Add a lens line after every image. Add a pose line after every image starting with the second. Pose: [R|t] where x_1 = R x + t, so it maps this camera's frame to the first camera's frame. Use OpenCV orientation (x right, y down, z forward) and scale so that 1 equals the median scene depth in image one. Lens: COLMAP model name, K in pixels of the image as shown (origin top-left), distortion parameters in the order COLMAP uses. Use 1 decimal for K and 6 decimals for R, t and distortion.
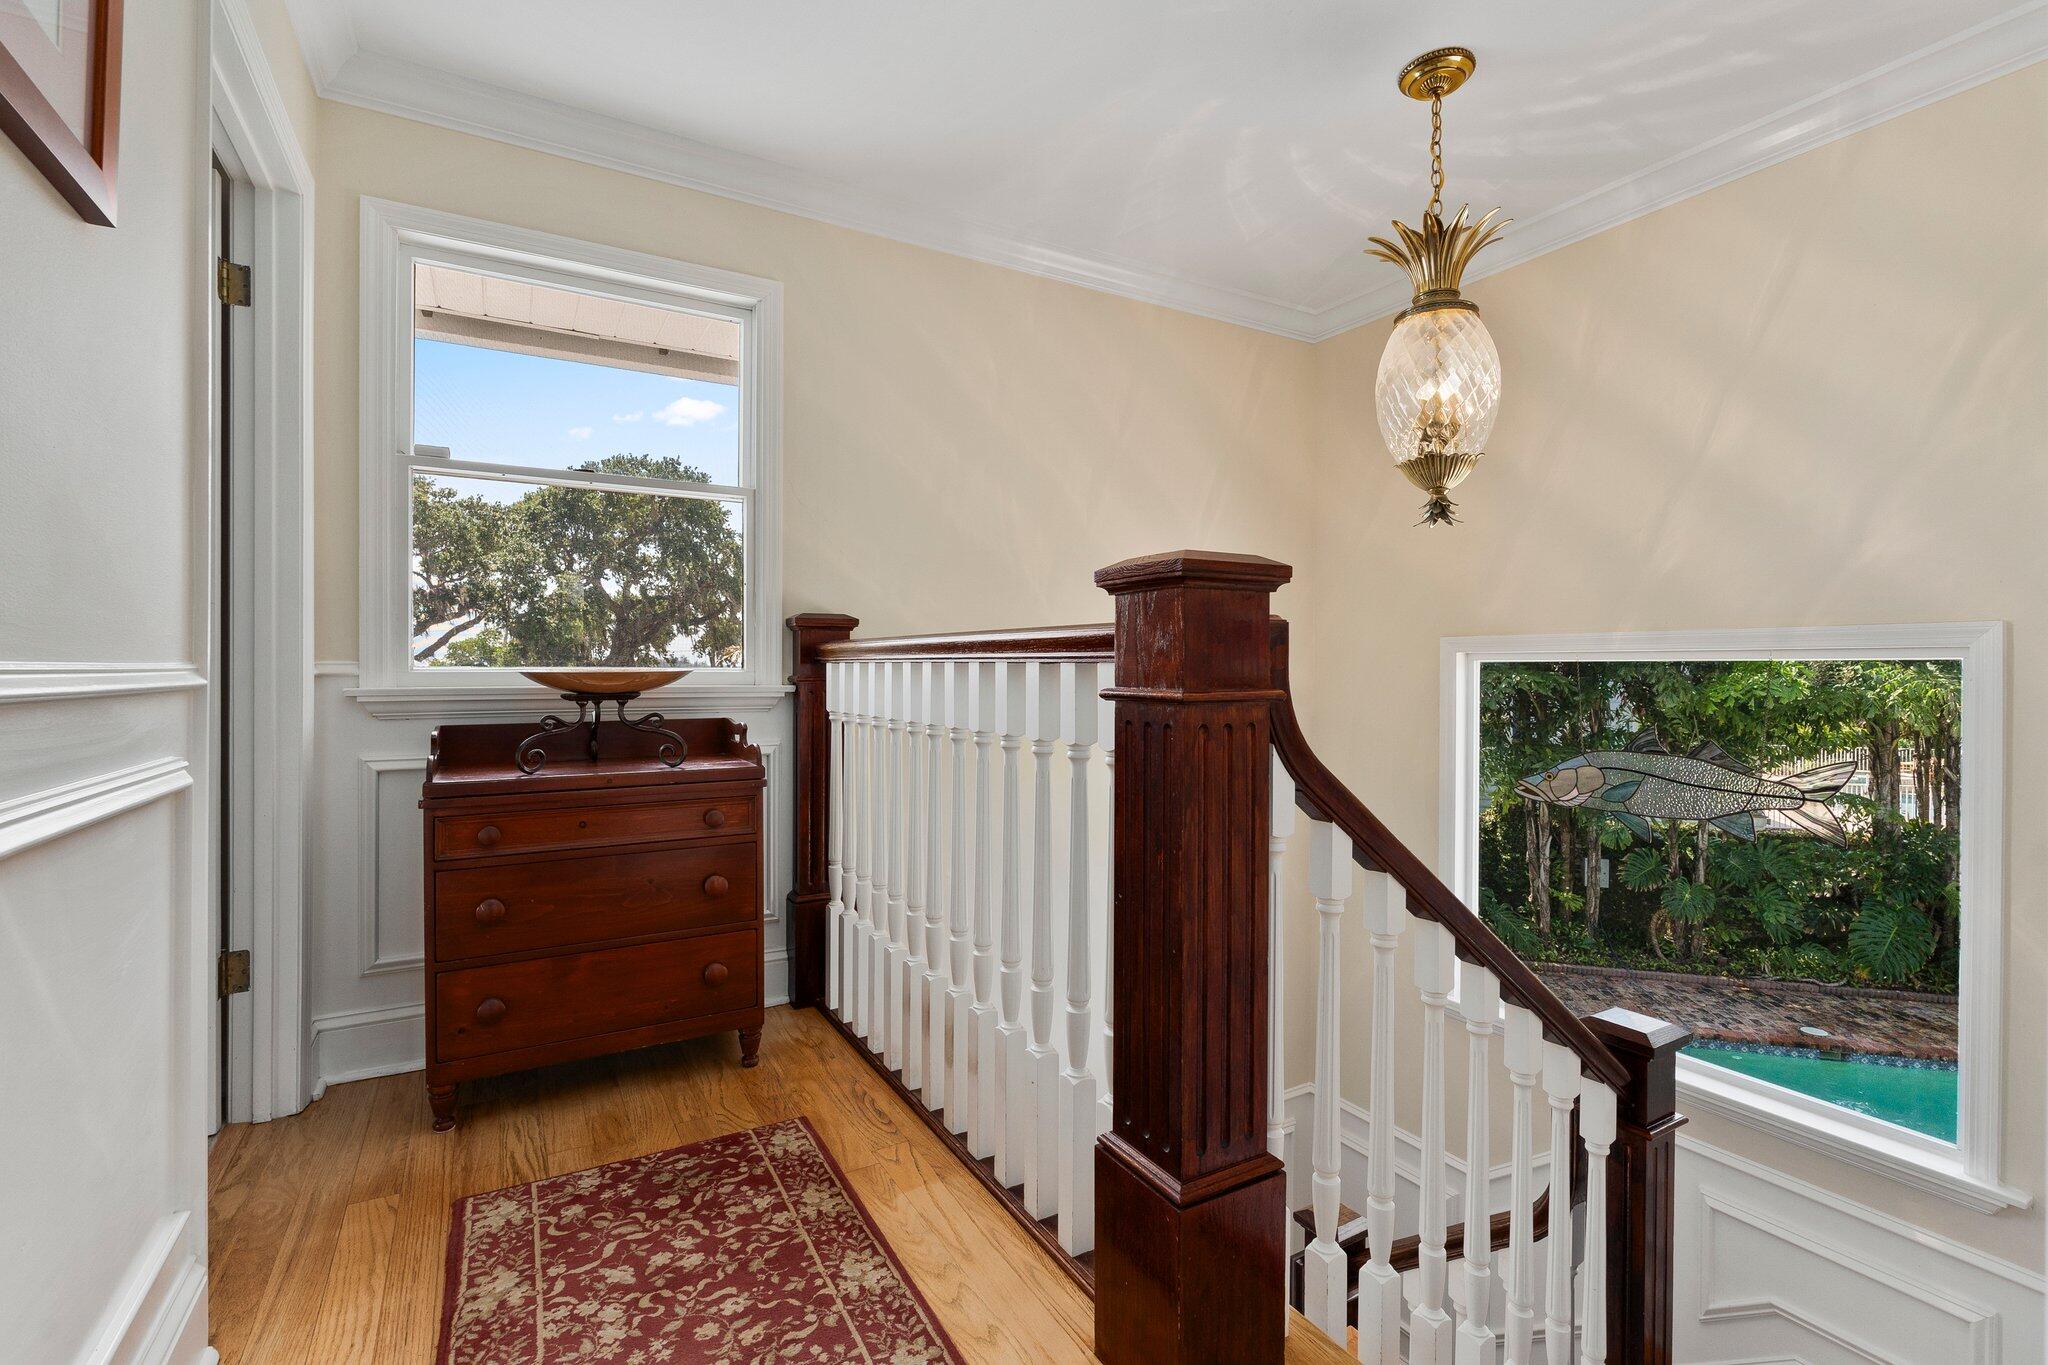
lens RADIAL K [[919.4, 0, 1008.2], [0, 919.4, 692.9], [0, 0, 1]] dist [-0.005425, 0.000518]
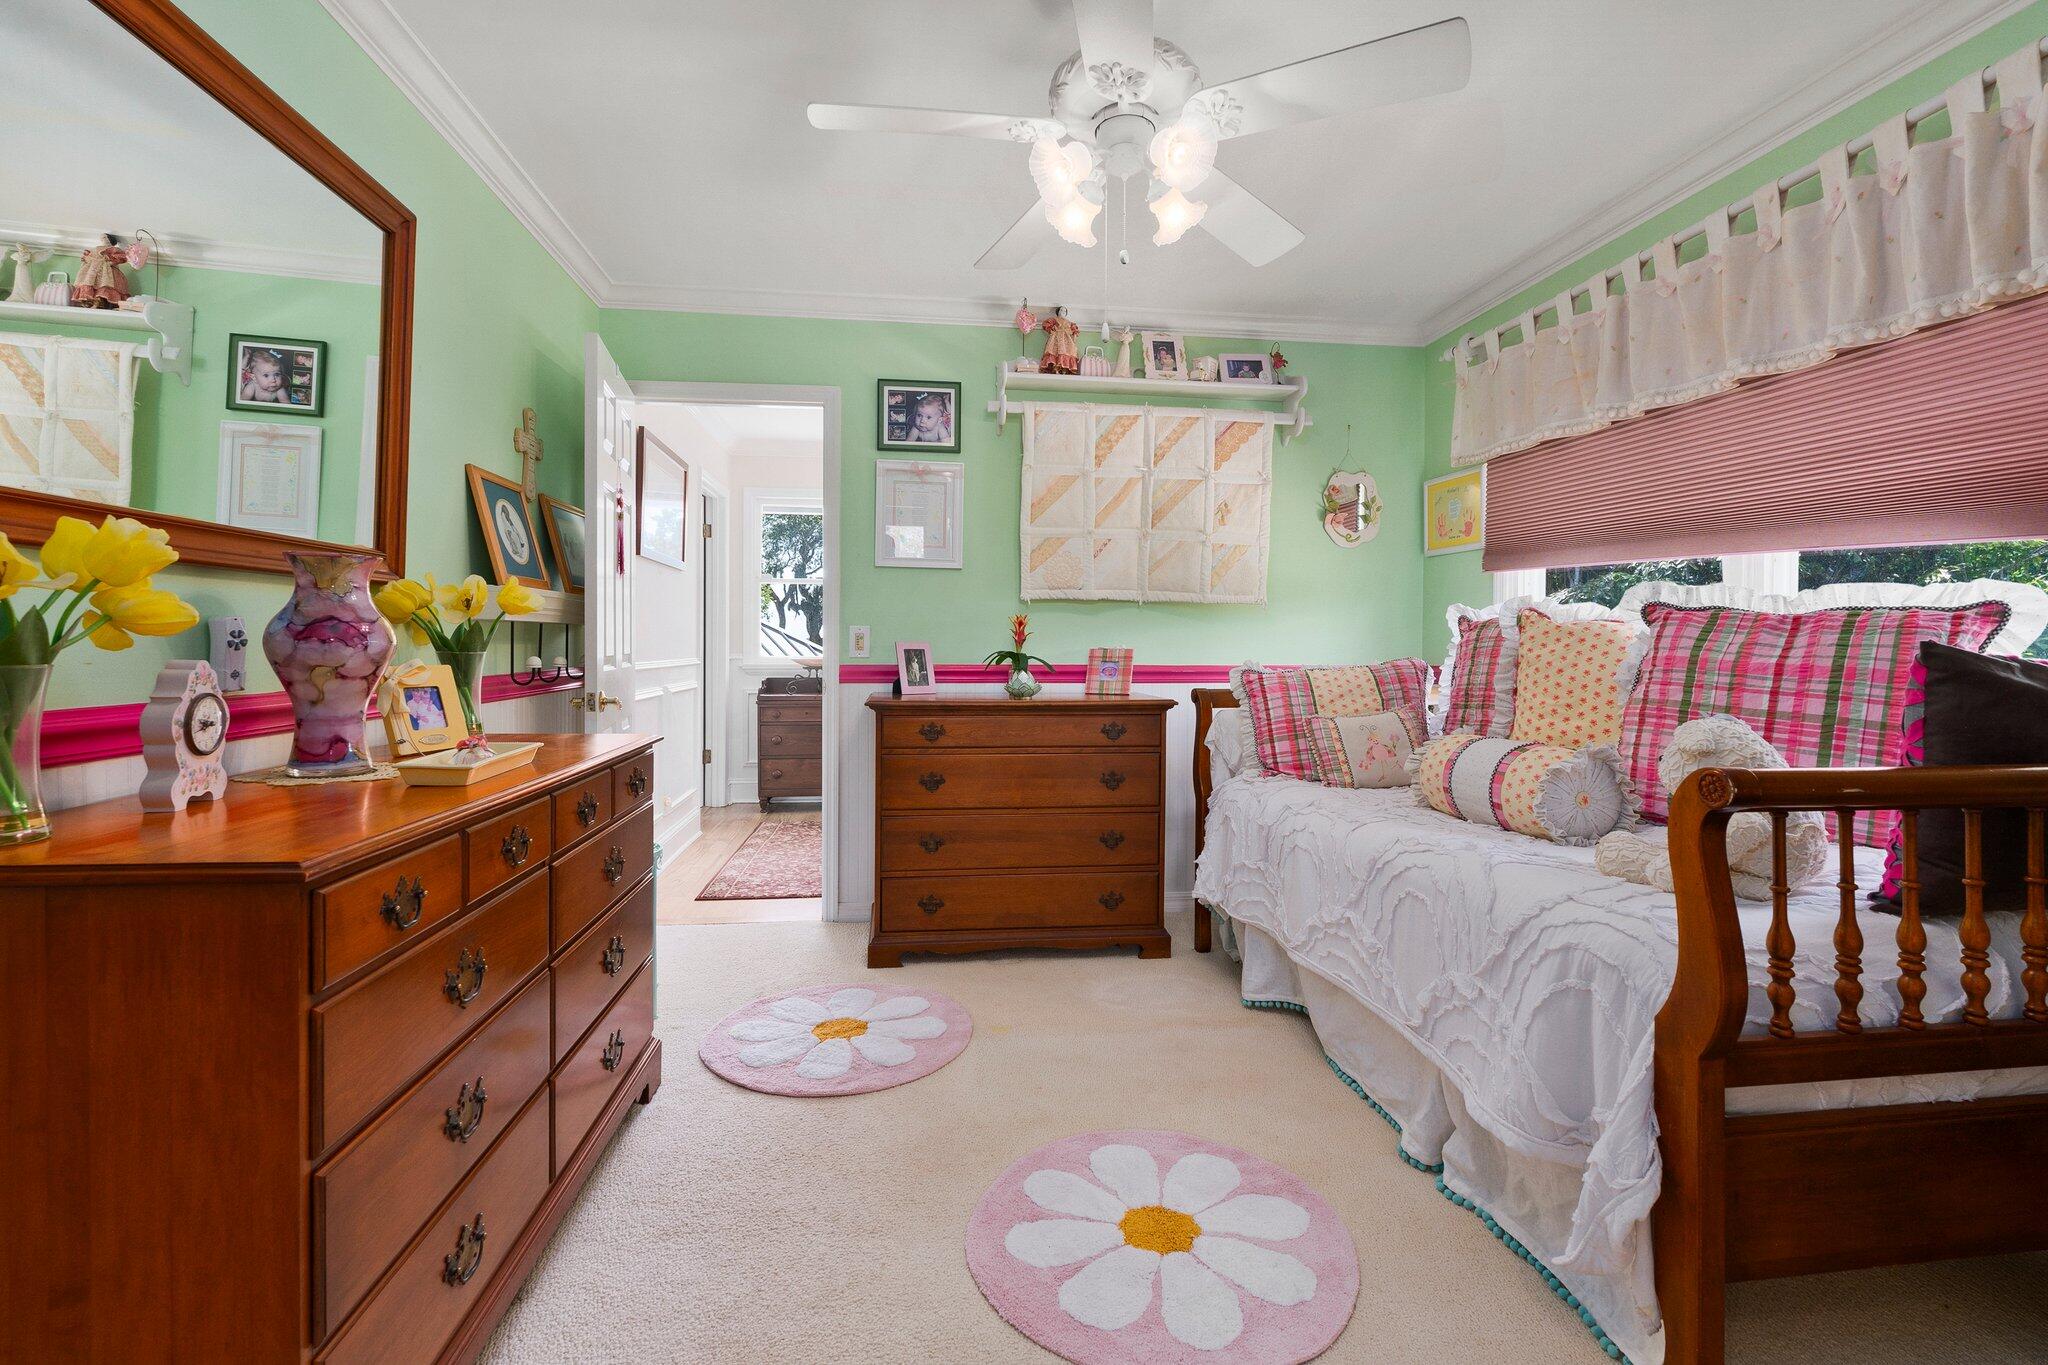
lens RADIAL K [[919.4, 0, 1008.2], [0, 919.4, 692.9], [0, 0, 1]] dist [-0.005425, 0.000518]
pose [[0.924616, 0.027804, -0.379885, 1.233396], [-0.014781, 0.999200, 0.037156, -0.035896], [0.380614, -0.028740, 0.924287, -1.433203]]
